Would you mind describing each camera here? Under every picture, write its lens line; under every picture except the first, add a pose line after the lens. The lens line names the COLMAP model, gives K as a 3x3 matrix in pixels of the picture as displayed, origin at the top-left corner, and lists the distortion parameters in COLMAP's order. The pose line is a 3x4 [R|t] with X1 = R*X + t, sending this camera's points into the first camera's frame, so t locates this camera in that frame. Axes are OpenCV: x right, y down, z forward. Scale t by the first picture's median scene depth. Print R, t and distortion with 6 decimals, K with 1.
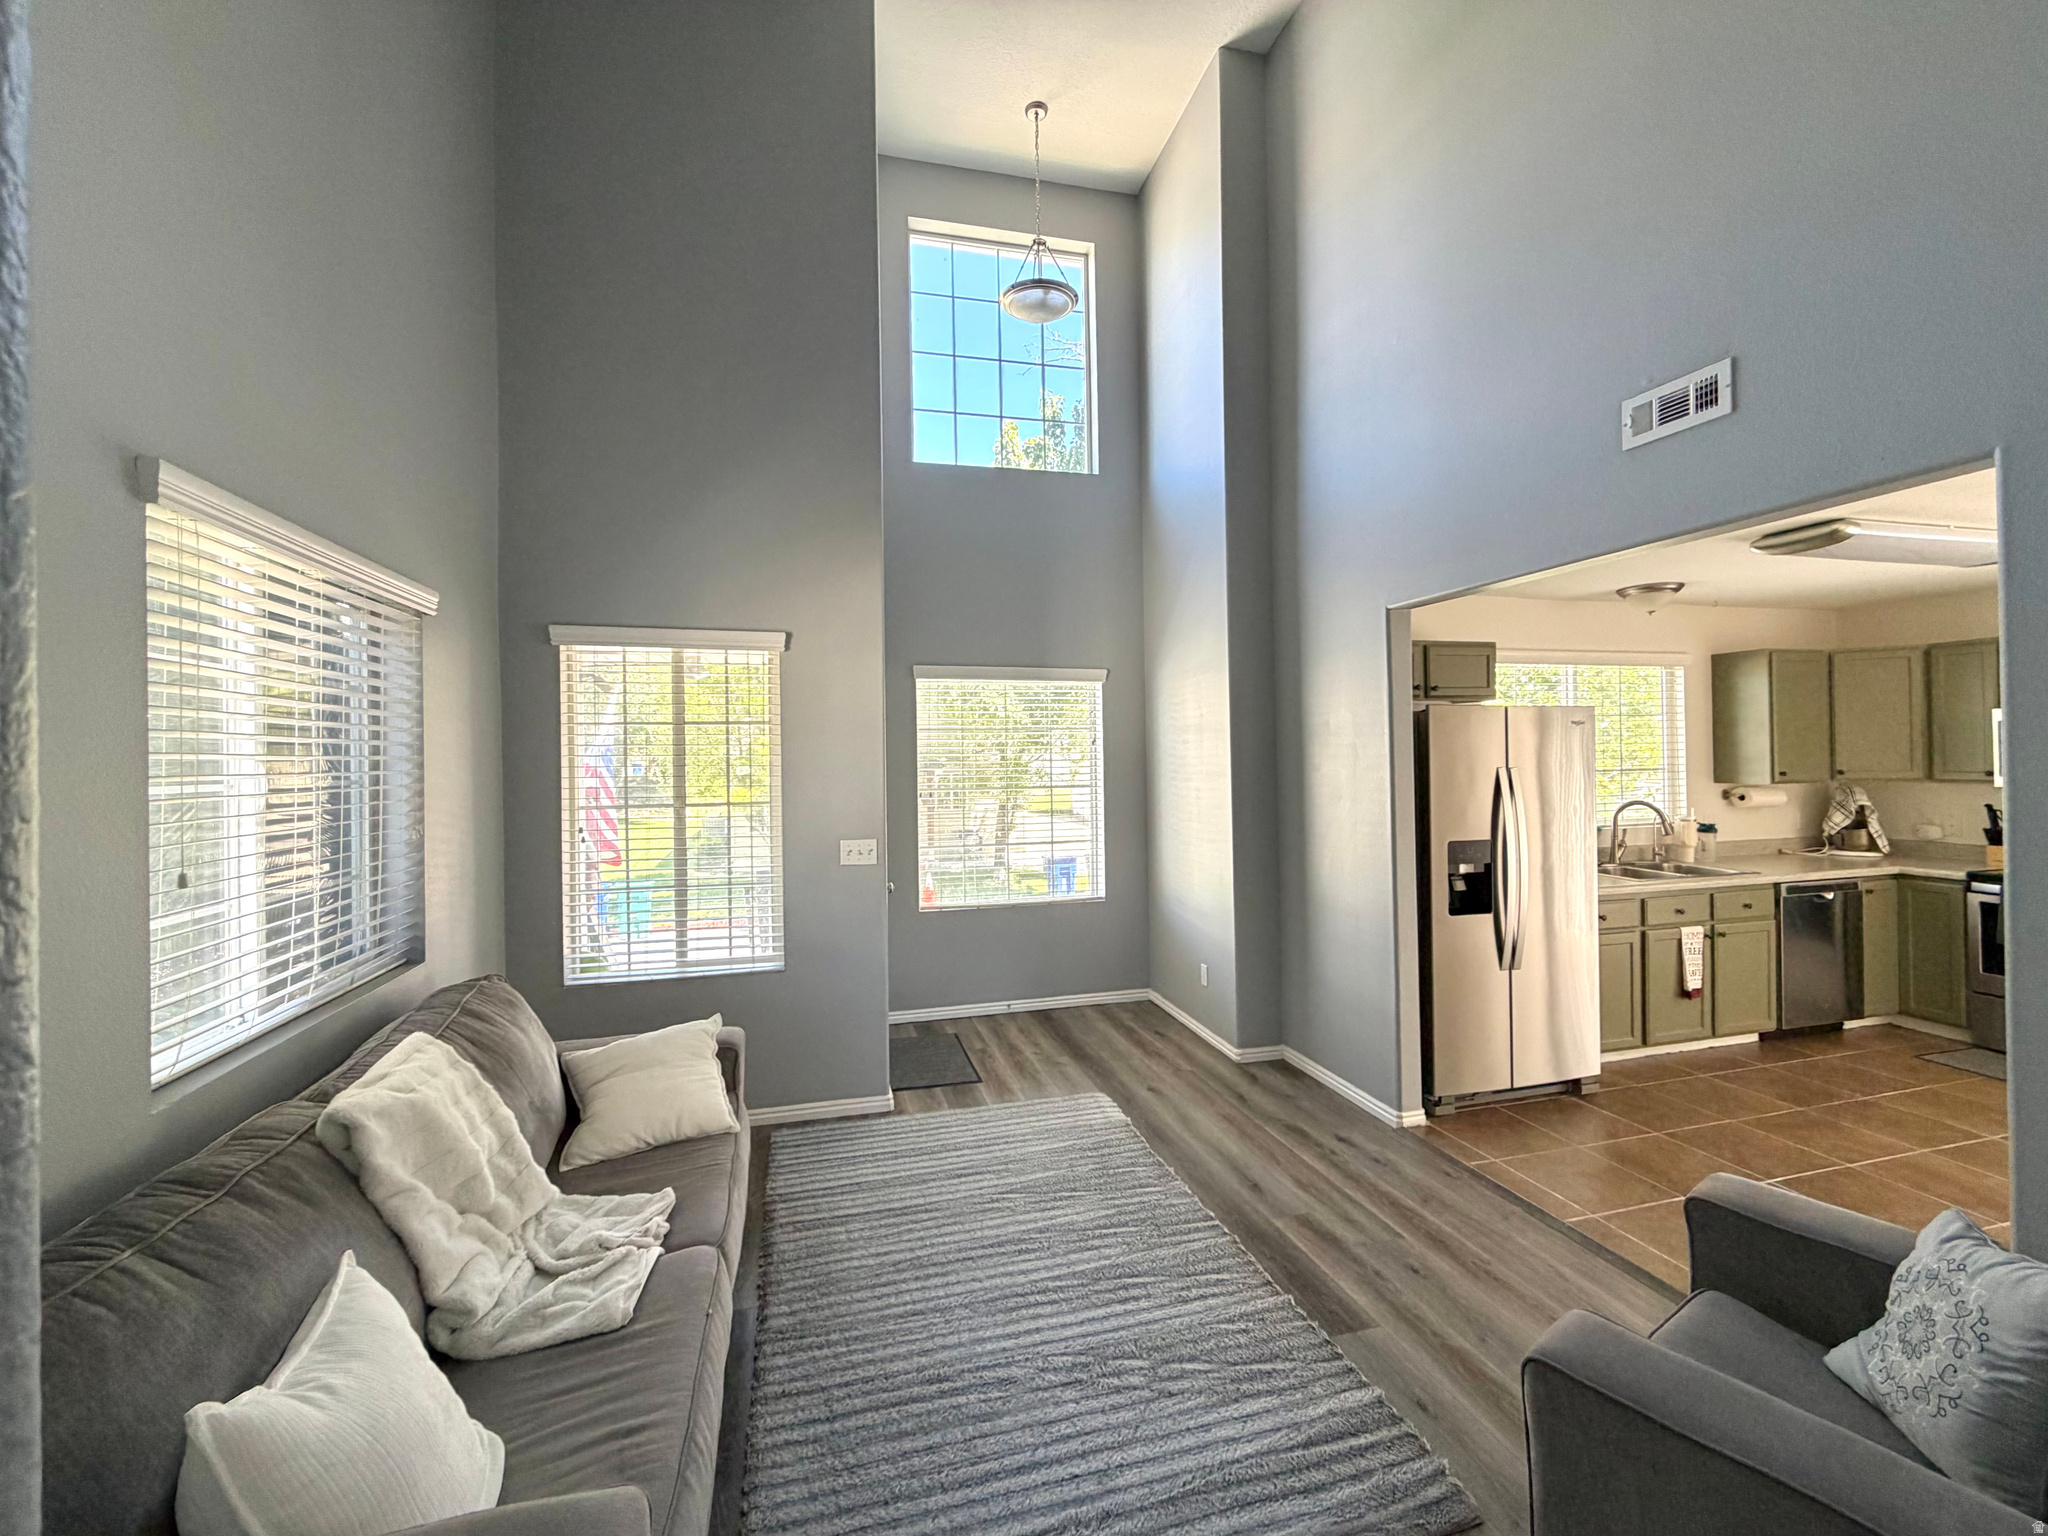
lens RADIAL K [[832.7, 0, 1011.5], [0, 832.7, 752.7], [0, 0, 1]] dist [-0.002315, 0.000094]
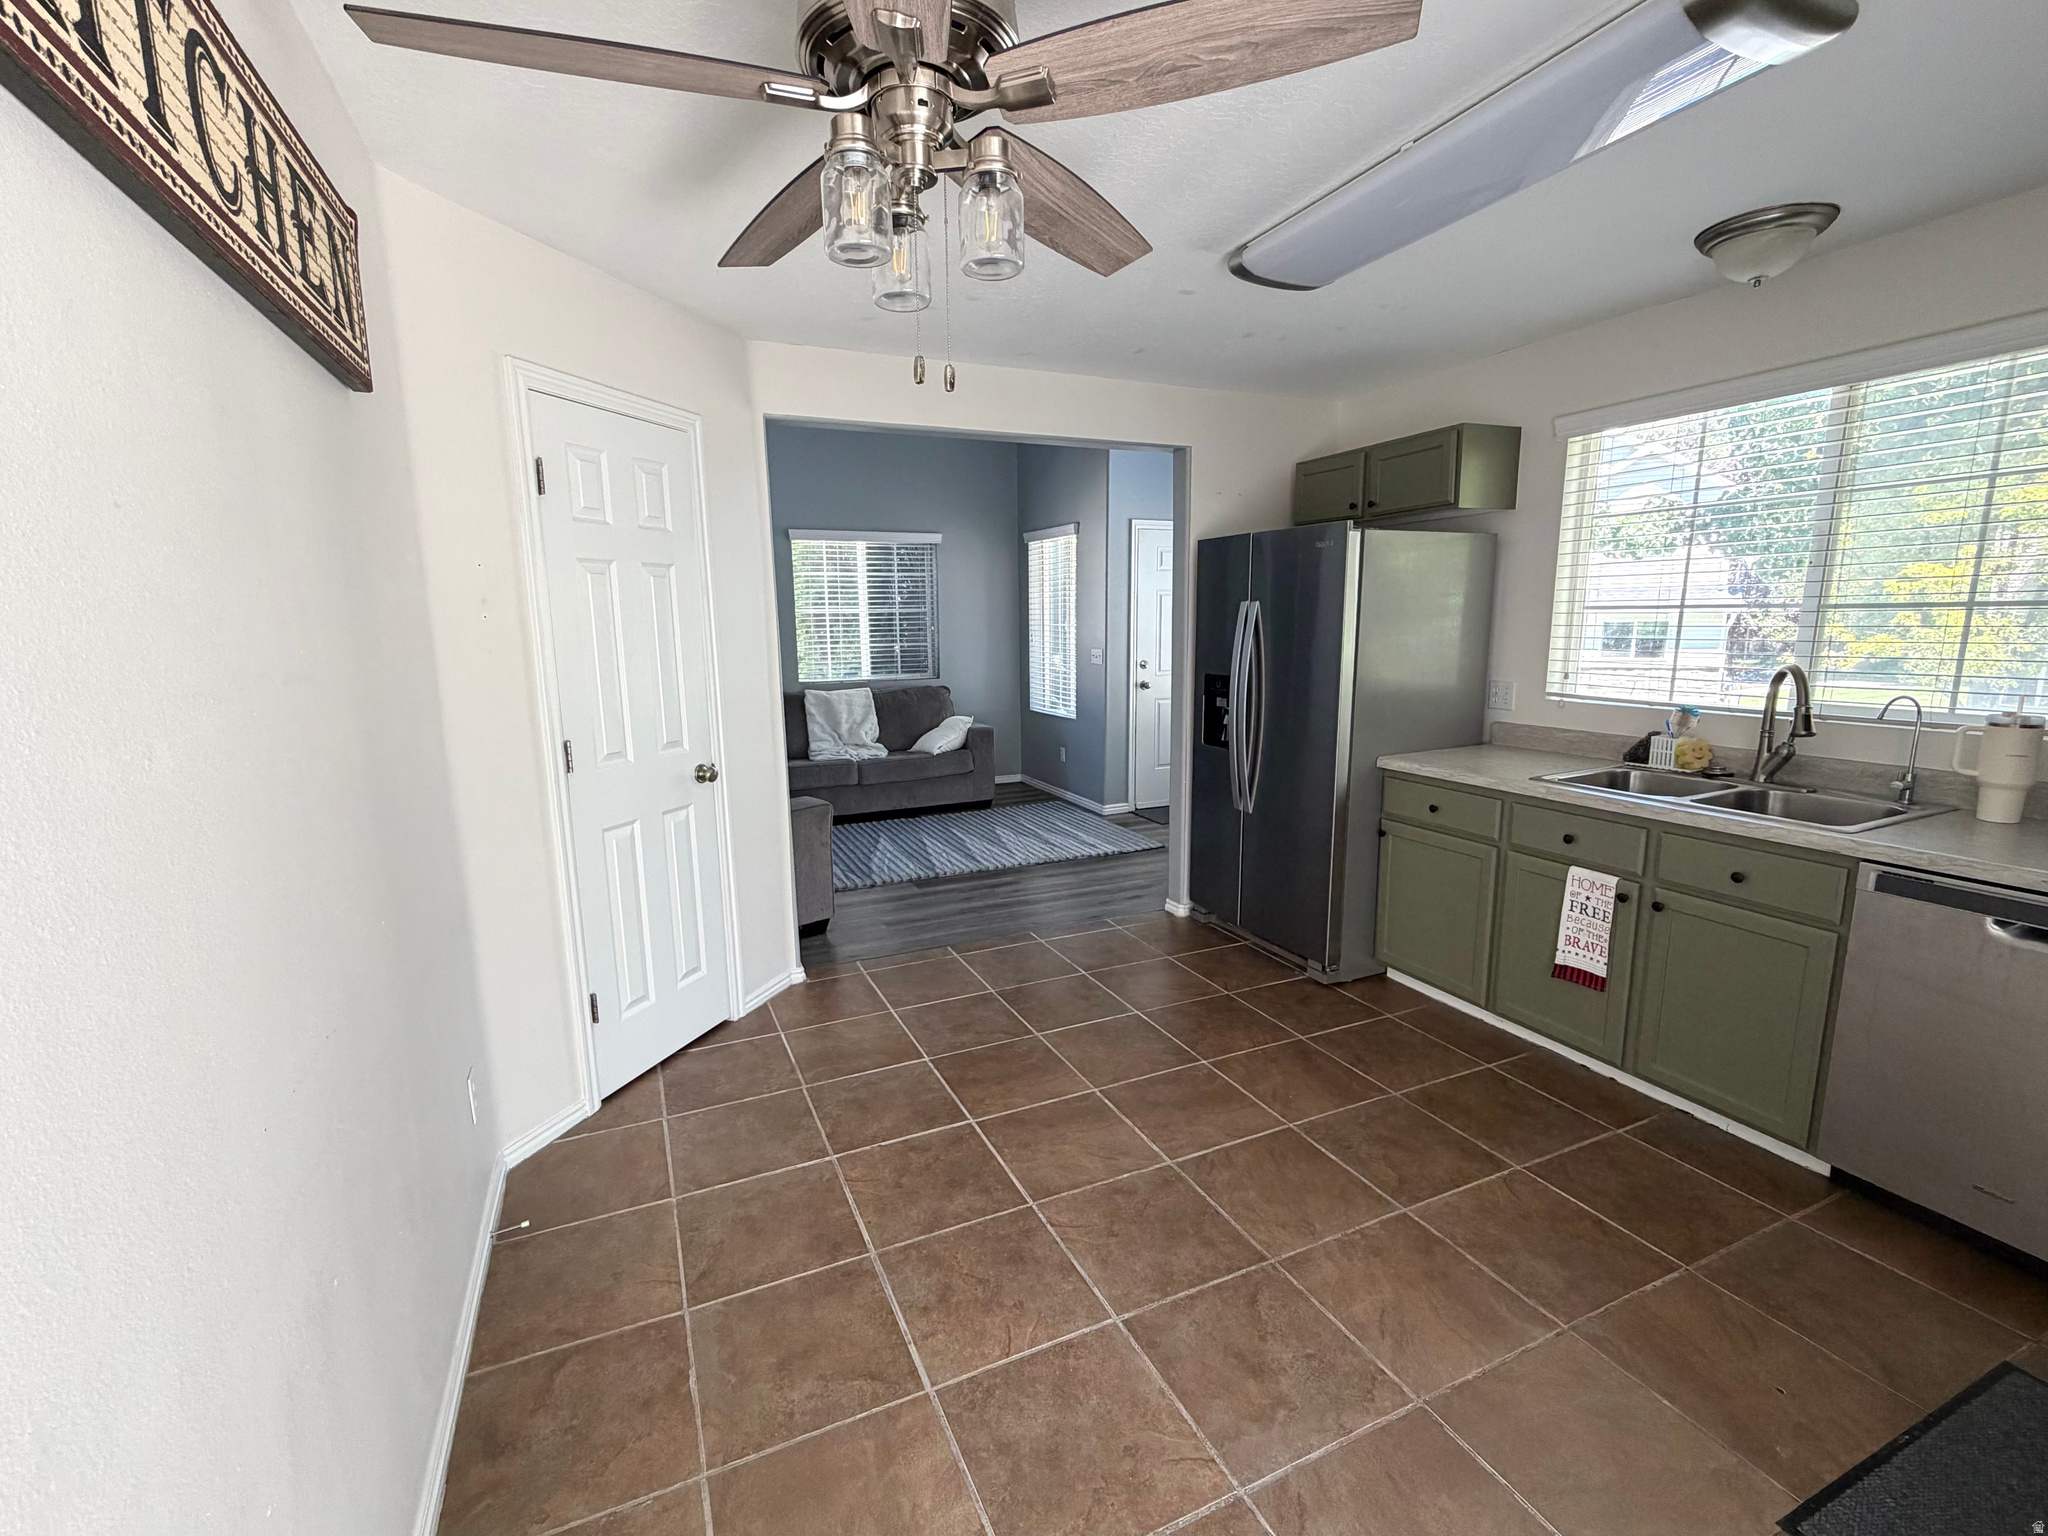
lens RADIAL K [[880.7, 0, 1024.0], [0, 880.7, 768.0], [0, 0, 1]] dist [0.000175, 0.000049]
pose [[0.174439, 0.177636, -0.968513, 1.346617], [0.017568, 0.982875, 0.183435, 0.013738], [0.984511, -0.049013, 0.168331, 0.496732]]
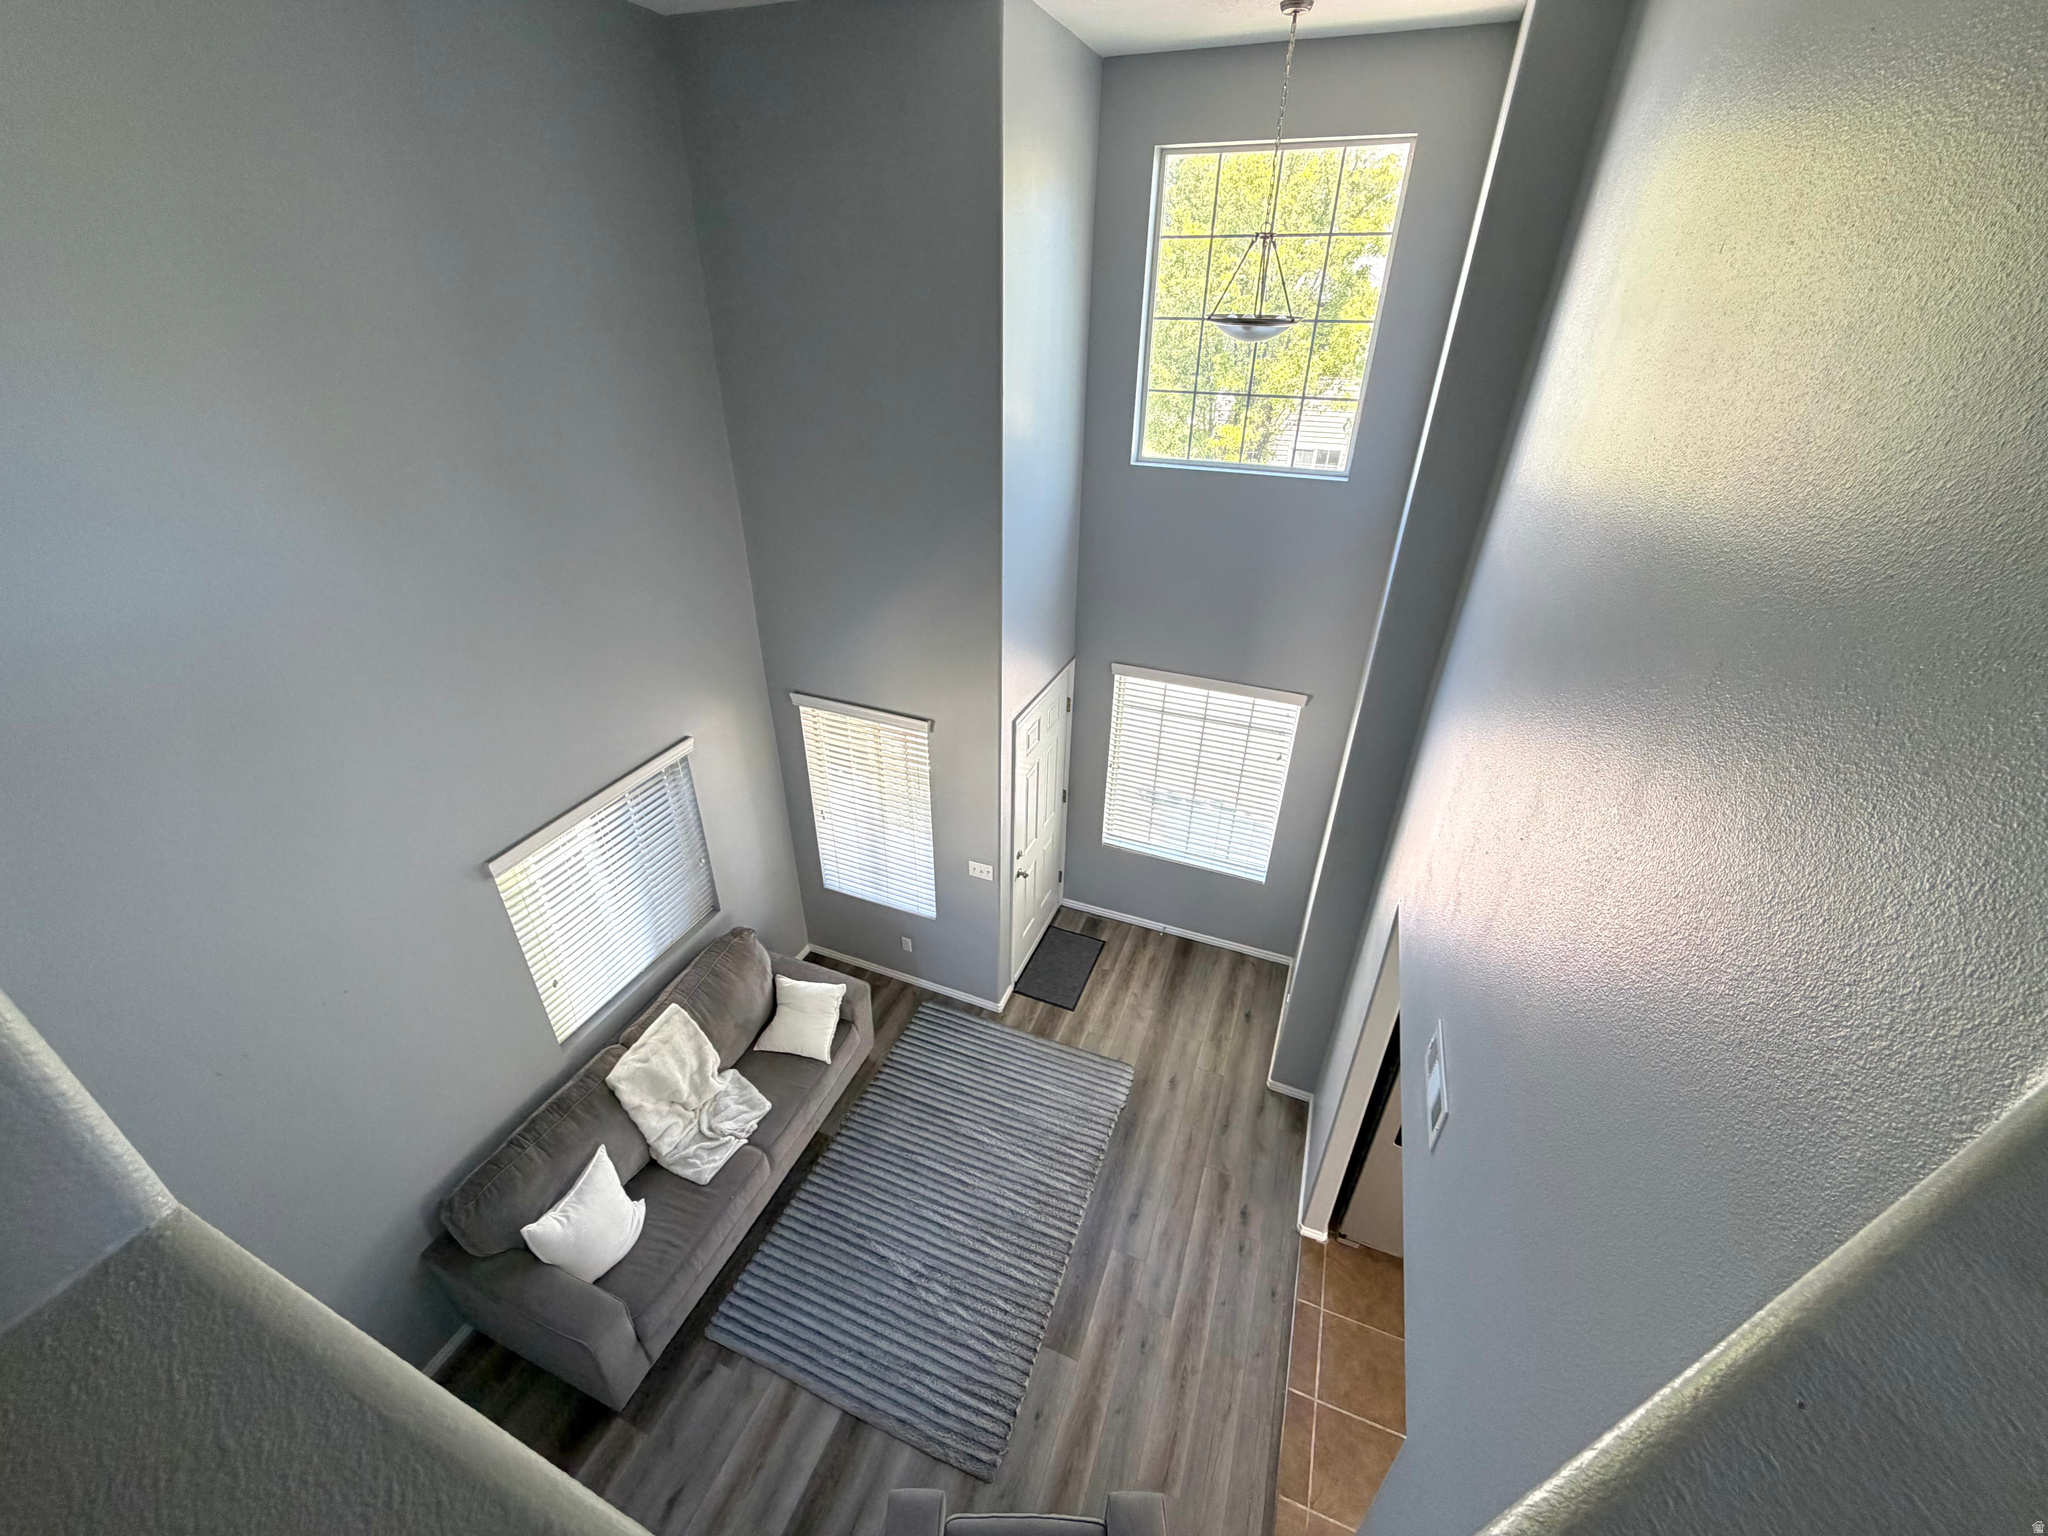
lens RADIAL K [[811.8, 0, 1014.1], [0, 811.8, 769.5], [0, 0, 1]] dist [-0.000378, 0.000013]
pose [[0.805078, 0.315493, -0.502308, 0.429608], [-0.014220, 0.856843, 0.515381, -0.637924], [0.592998, -0.407779, 0.694312, 0.152239]]
